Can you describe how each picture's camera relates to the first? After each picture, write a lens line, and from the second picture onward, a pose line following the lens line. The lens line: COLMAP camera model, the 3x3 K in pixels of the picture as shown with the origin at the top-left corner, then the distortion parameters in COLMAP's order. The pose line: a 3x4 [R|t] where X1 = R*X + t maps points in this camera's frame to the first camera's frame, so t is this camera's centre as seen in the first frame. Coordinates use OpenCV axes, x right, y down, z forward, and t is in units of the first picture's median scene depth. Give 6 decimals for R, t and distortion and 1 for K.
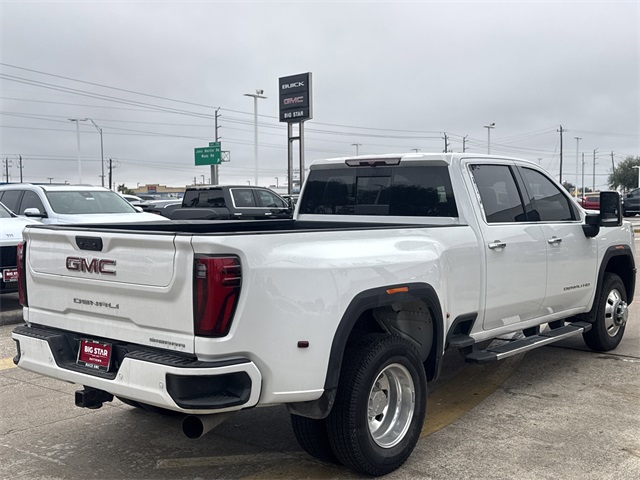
lens RADIAL K [[764.0, 0, 320.9], [0, 764.0, 235.7], [0, 0, 1]] dist [0.061424, 0.000000]
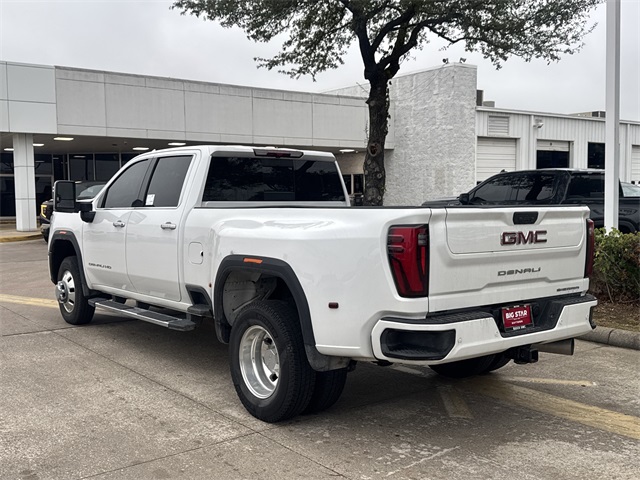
lens RADIAL K [[692.1, 0, 316.5], [0, 692.1, 241.1], [0, 0, 1]] dist [0.143644, 0.000000]
pose [[0.208524, -0.057665, 0.976316, -1.312754], [0.051051, 0.997541, 0.048015, -0.020150], [-0.976684, 0.039830, 0.210955, 1.039497]]
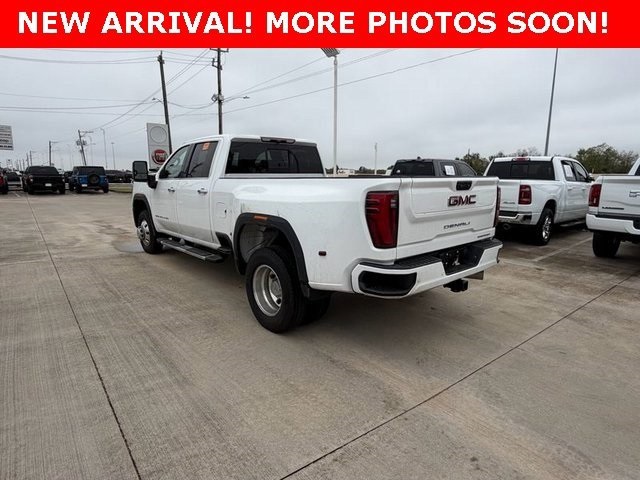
lens RADIAL K [[372.9, 0, 316.5], [0, 372.9, 244.4], [0, 0, 1]] dist [-0.003502, 0.004643]
pose [[0.162968, -0.182142, 0.969673, -1.035950], [0.051931, 0.983033, 0.175924, -0.019544], [-0.985264, 0.021686, 0.169662, 1.116679]]
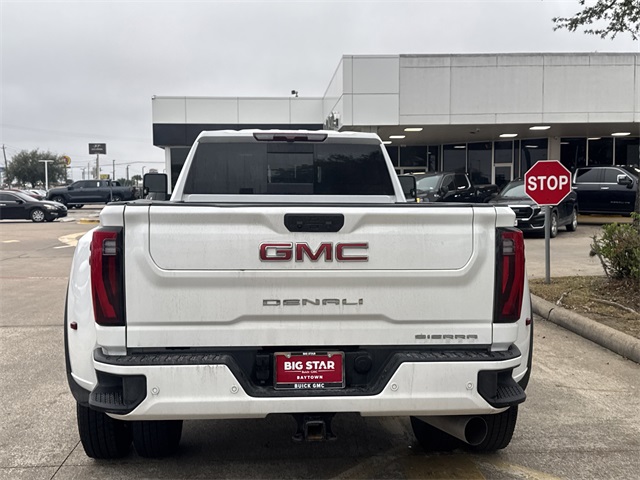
lens RADIAL K [[764.0, 0, 318.6], [0, 764.0, 229.4], [0, 0, 1]] dist [0.061424, 0.000000]
pose [[0.719186, -0.031158, 0.694119, -0.783719], [0.031581, 0.999427, 0.012142, 0.007229], [-0.694100, 0.013189, 0.719758, 0.440772]]
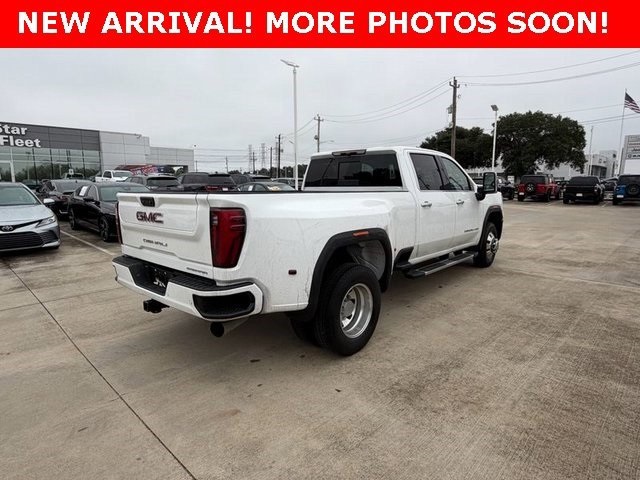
lens RADIAL K [[372.9, 0, 318.8], [0, 372.9, 241.7], [0, 0, 1]] dist [-0.003502, 0.004643]
pose [[0.999452, -0.003019, -0.032977, 0.043091], [0.006139, 0.995465, 0.094927, 0.019362], [0.032541, -0.095078, 0.994938, 0.289978]]
